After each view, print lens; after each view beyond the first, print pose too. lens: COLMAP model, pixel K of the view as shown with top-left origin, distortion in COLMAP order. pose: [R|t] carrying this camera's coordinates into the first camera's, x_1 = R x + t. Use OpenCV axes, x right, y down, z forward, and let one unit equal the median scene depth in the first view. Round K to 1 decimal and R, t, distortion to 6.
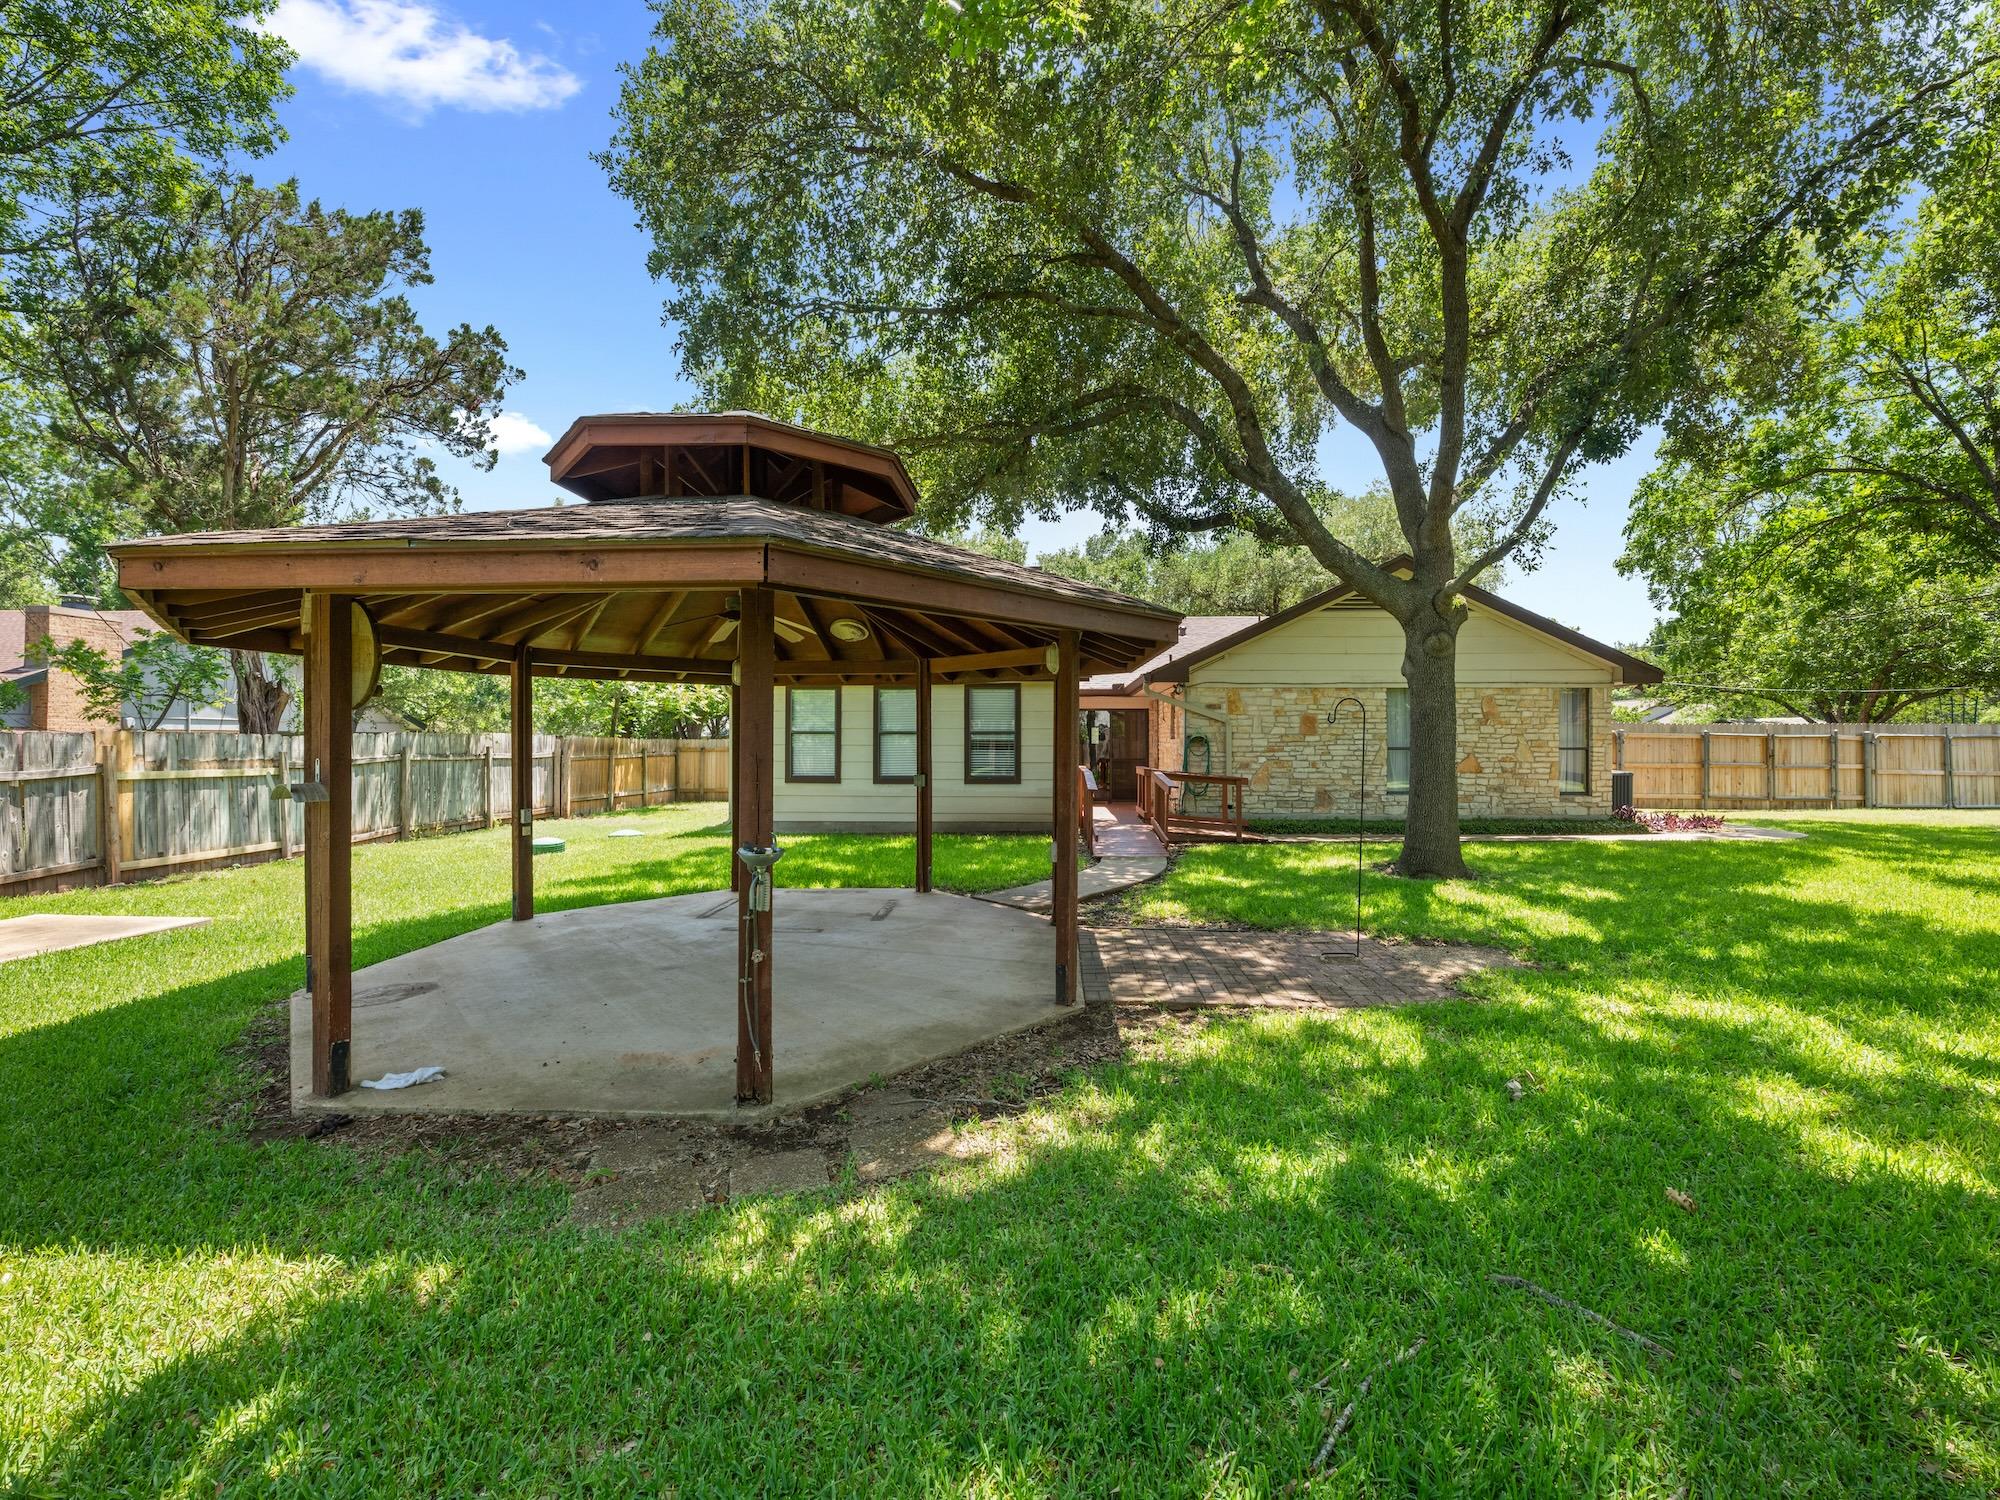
lens RADIAL K [[788.8, 0, 1003.7], [0, 788.8, 746.2], [0, 0, 1]] dist [0.000397, -0.000036]
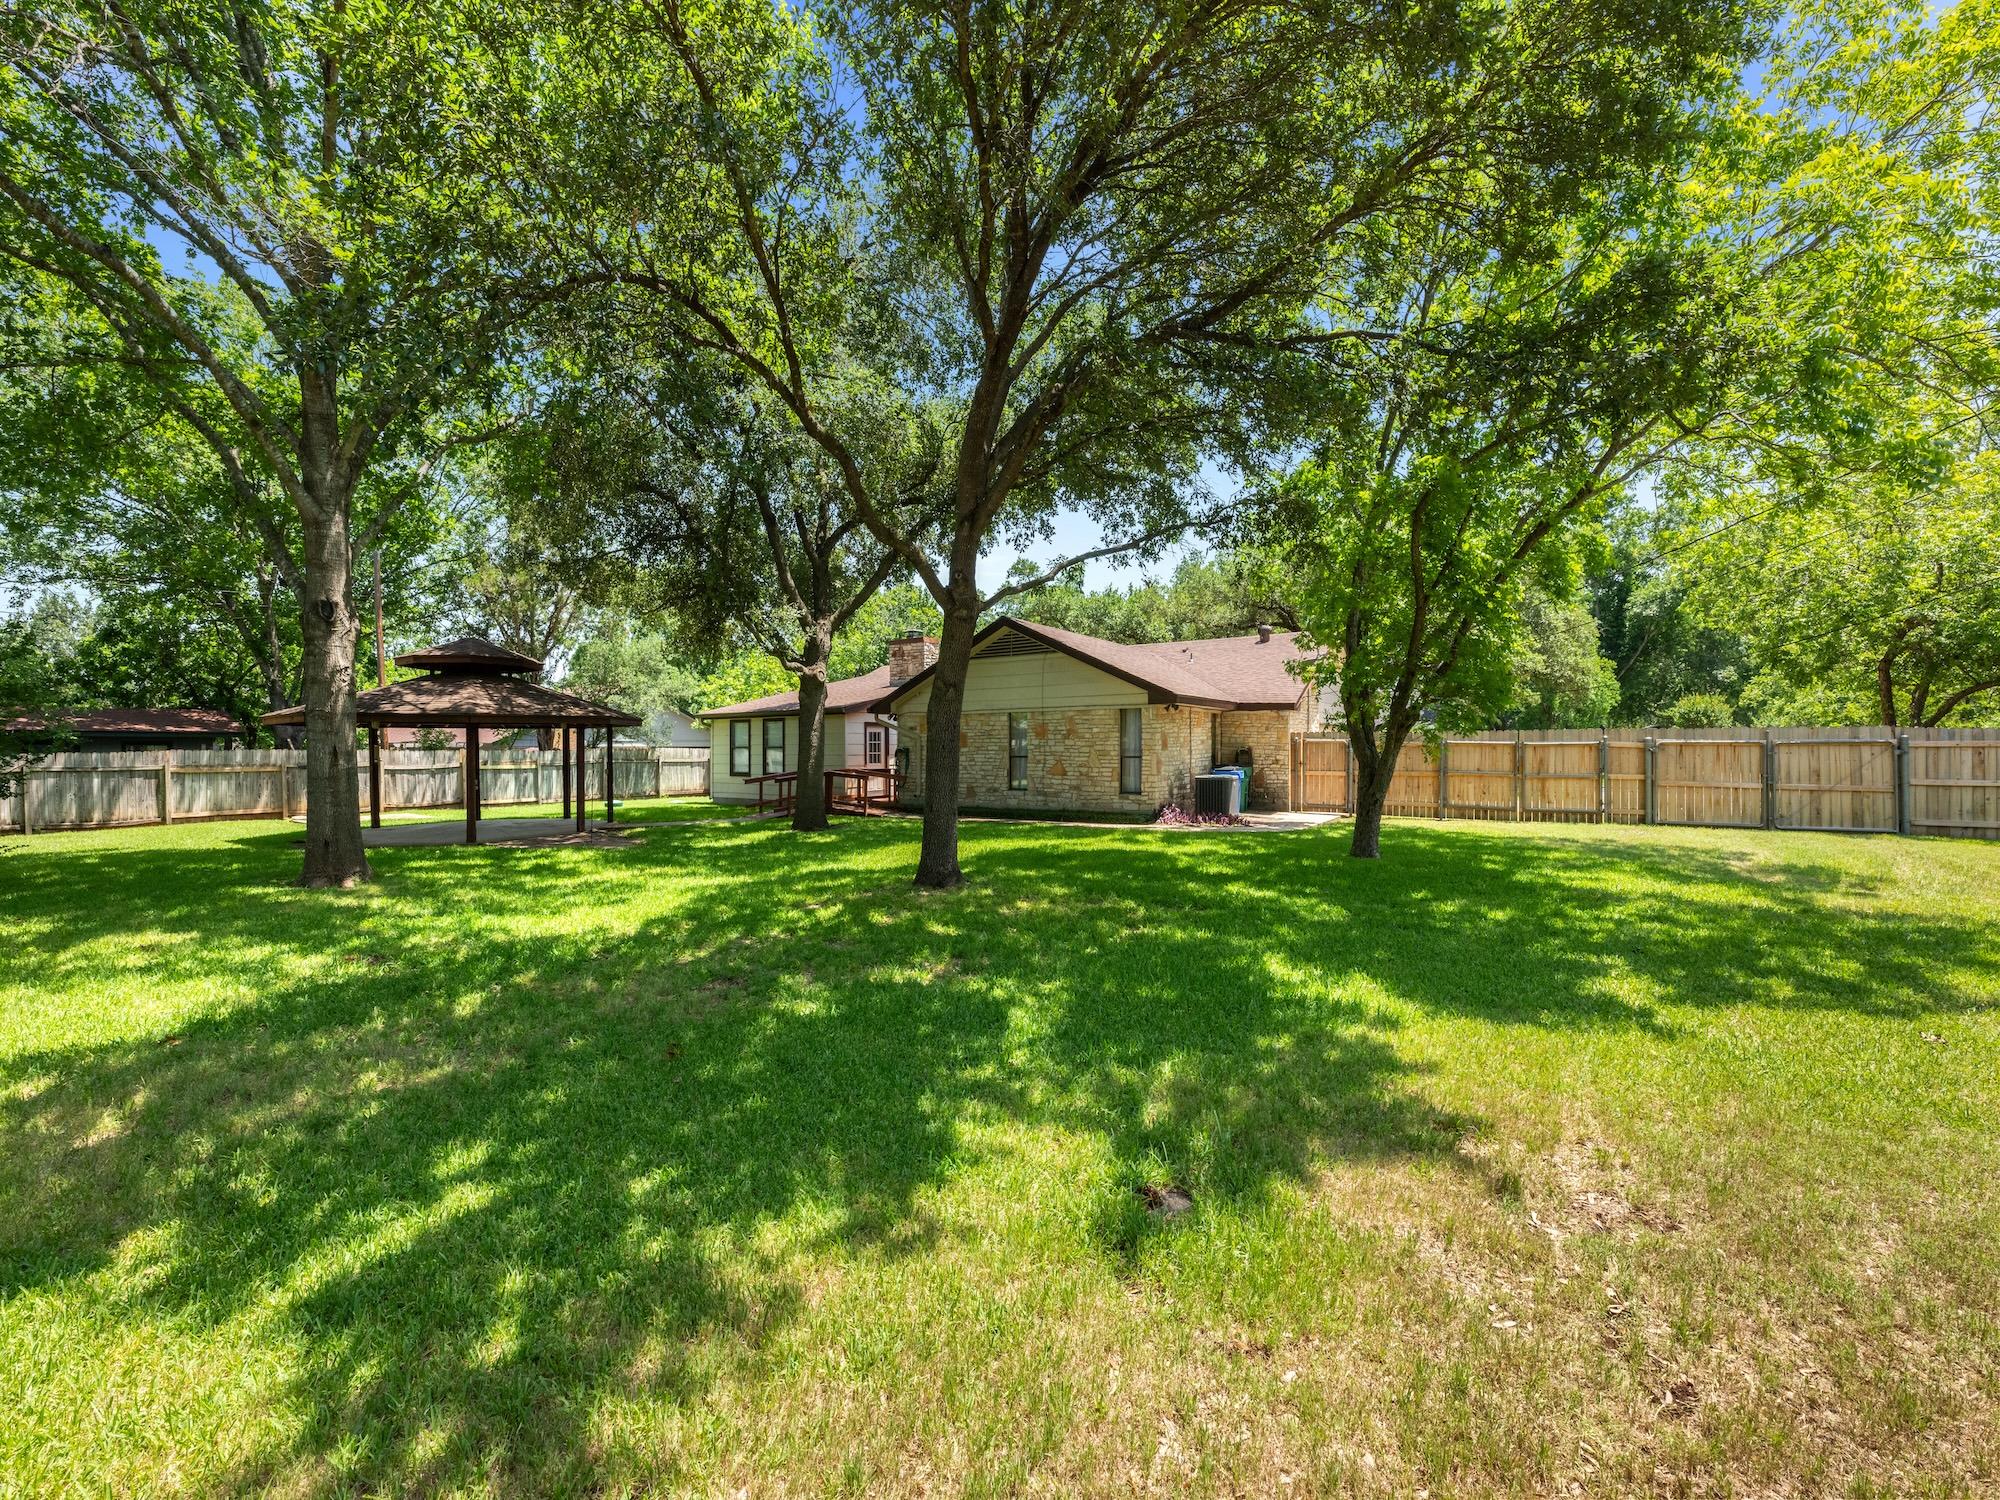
lens RADIAL K [[788.8, 0, 1002.2], [0, 788.8, 750.9], [0, 0, 1]] dist [0.000397, -0.000036]
pose [[0.842170, -0.003763, -0.539200, 1.204110], [0.002459, 0.999992, -0.003138, -0.003254], [0.539207, 0.001317, 0.842172, -0.171278]]
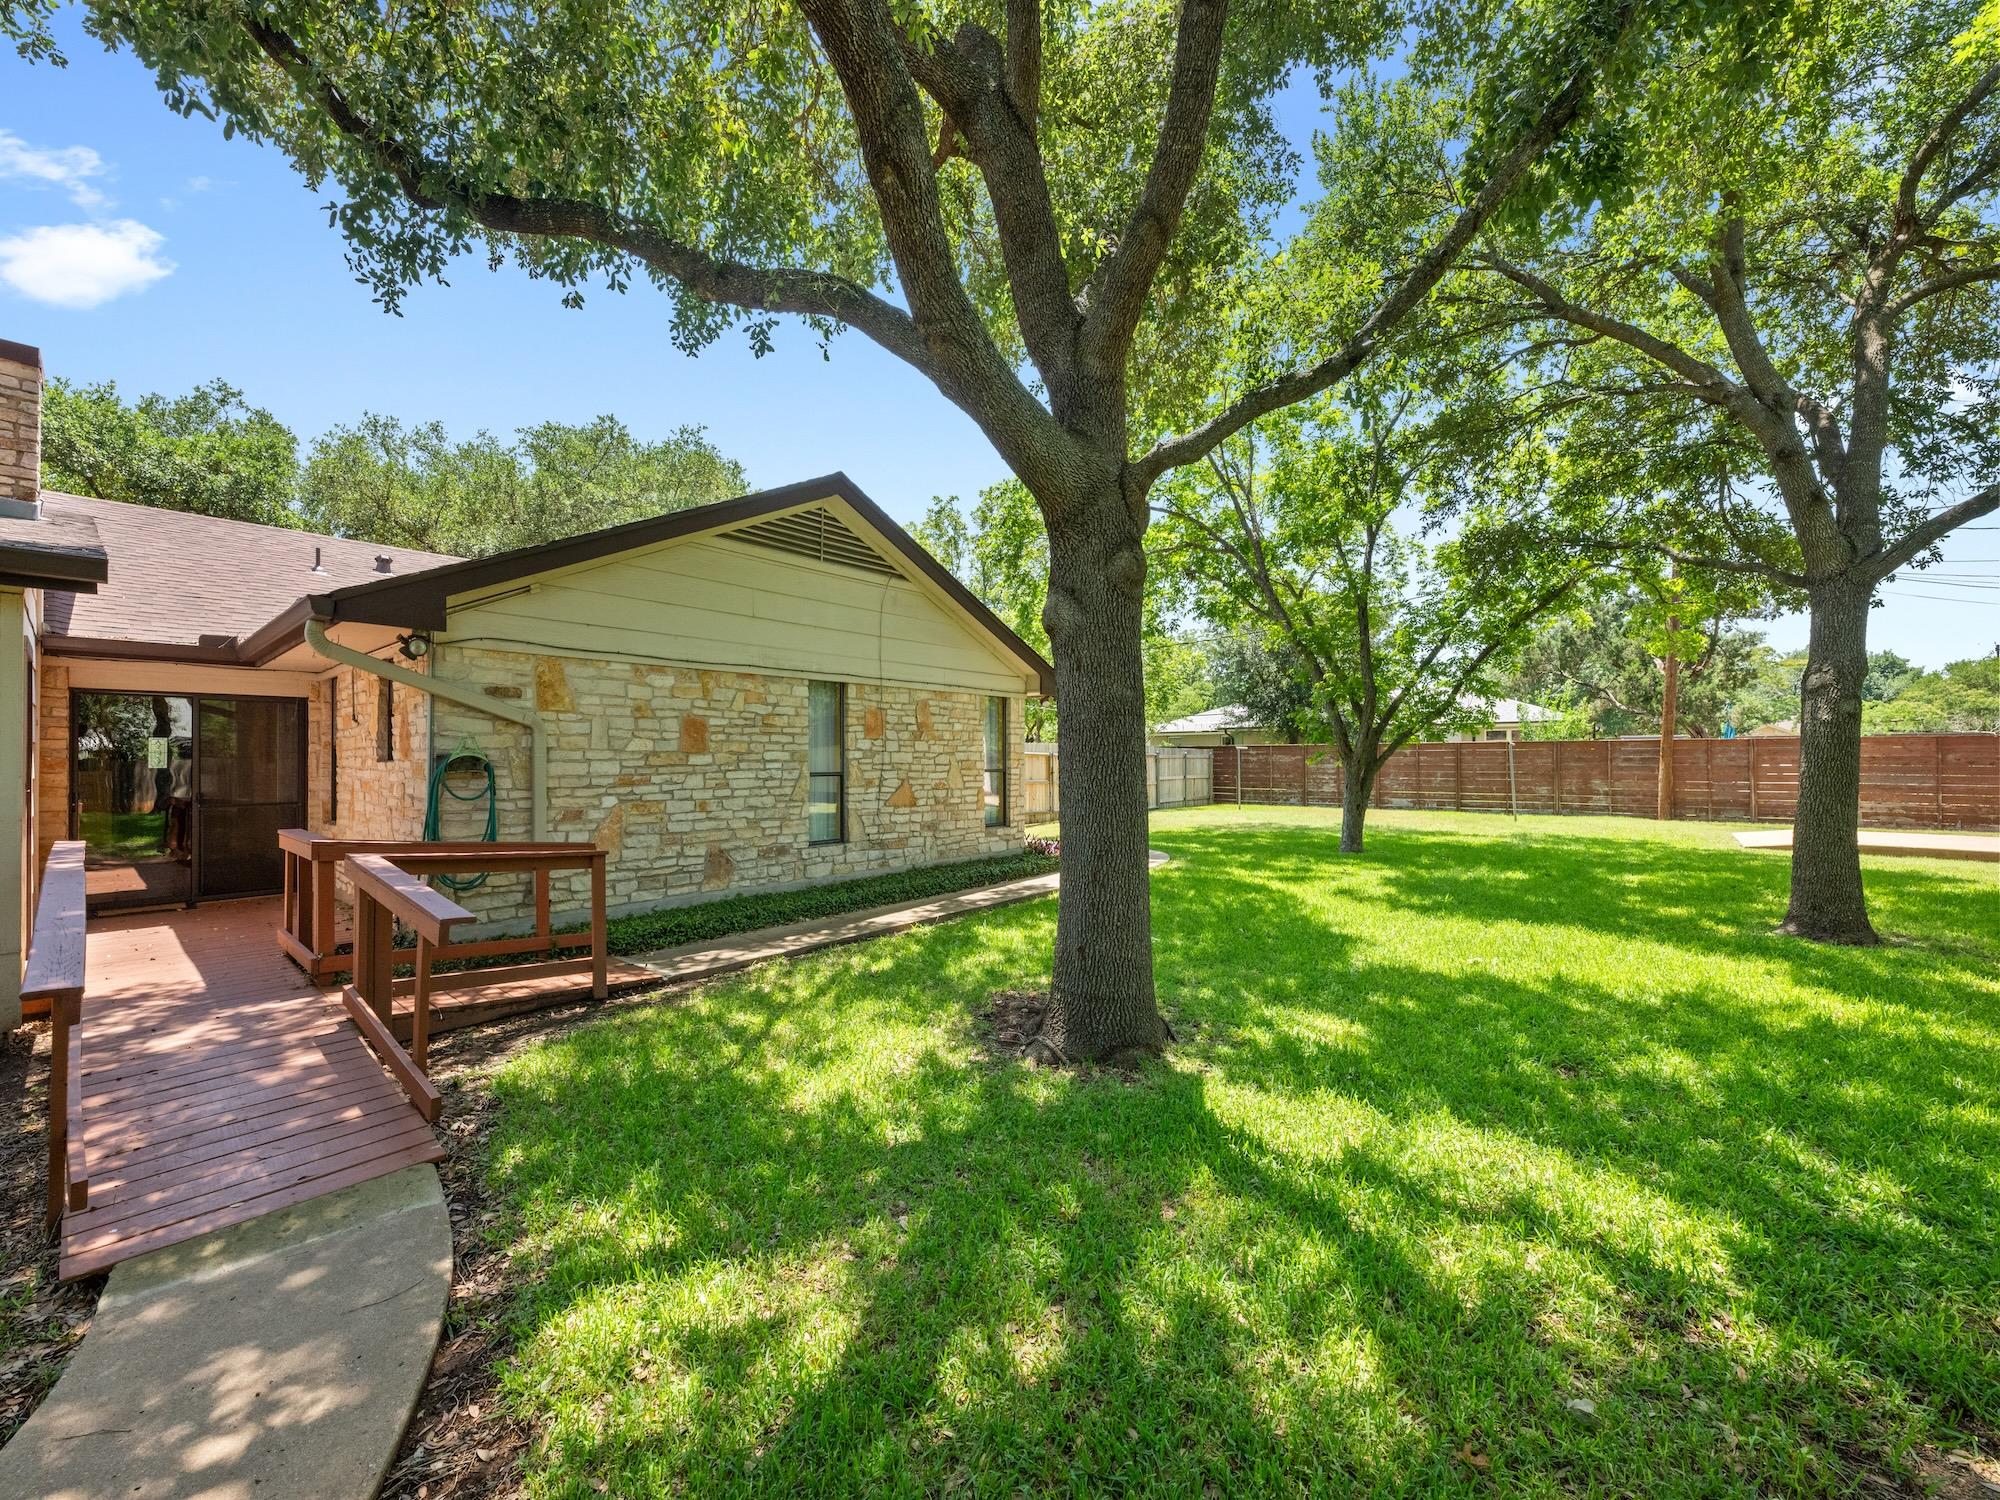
lens RADIAL K [[788.8, 0, 1007.2], [0, 788.8, 747.2], [0, 0, 1]] dist [0.000397, -0.000036]
pose [[0.599348, 0.006271, 0.800464, 0.072229], [0.008711, 0.999859, -0.014355, -0.008783], [-0.800441, 0.015576, 0.599209, 0.487706]]
